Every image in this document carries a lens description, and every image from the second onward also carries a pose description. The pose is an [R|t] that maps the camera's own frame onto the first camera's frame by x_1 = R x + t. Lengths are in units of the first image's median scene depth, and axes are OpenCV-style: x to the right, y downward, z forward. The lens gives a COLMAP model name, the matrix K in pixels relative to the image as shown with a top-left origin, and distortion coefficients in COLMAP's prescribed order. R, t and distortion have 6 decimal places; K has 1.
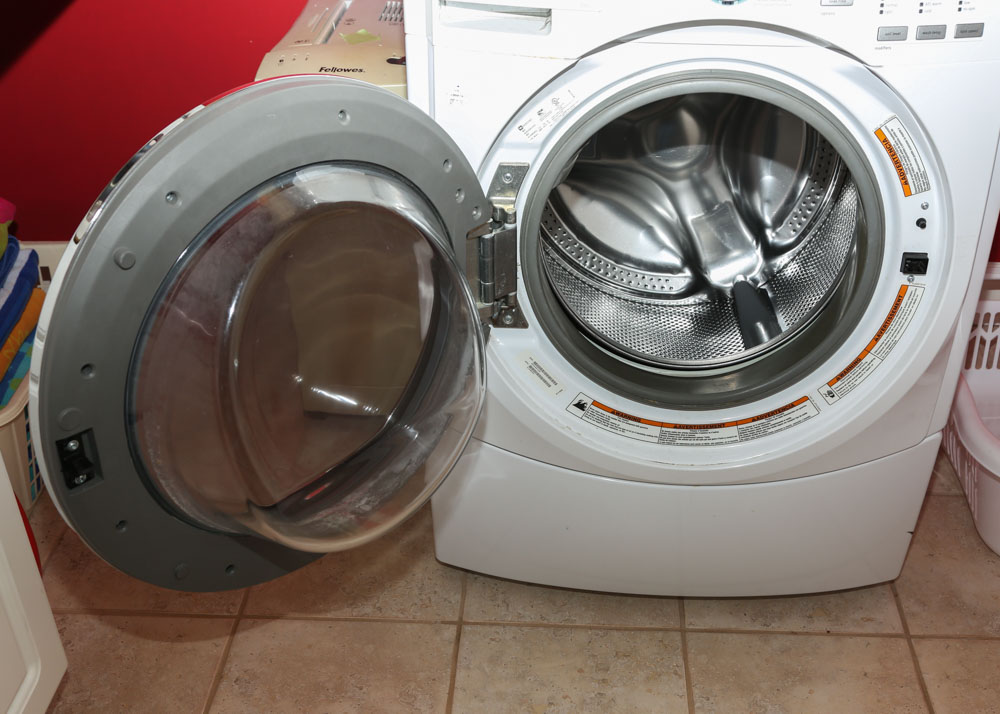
lens RADIAL K [[1212.8, 0, 500.0], [0, 1212.8, 379.3], [0, 0, 1]] dist [0.017343, 0.001069]
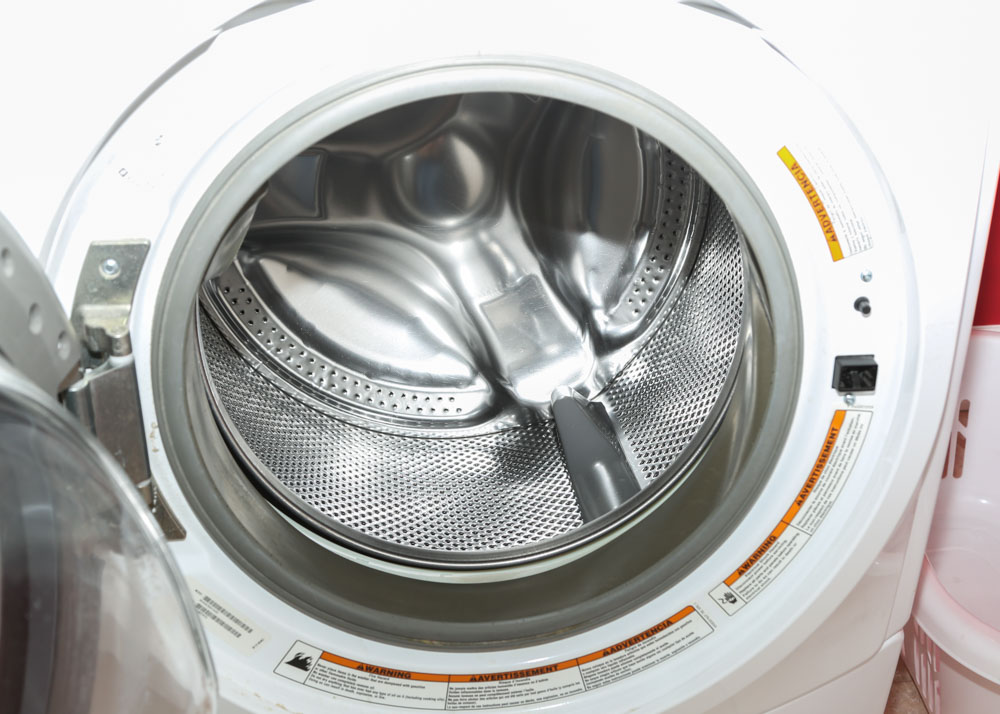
lens RADIAL K [[1493.6, 0, 500.0], [0, 1493.6, 357.0], [0, 0, 1]] dist [-0.003334, -0.028930]
pose [[0.986094, -0.063560, 0.153555, 0.048376], [0.076093, 0.994110, -0.077167, -0.045886], [-0.147745, 0.087779, 0.985122, 0.241072]]
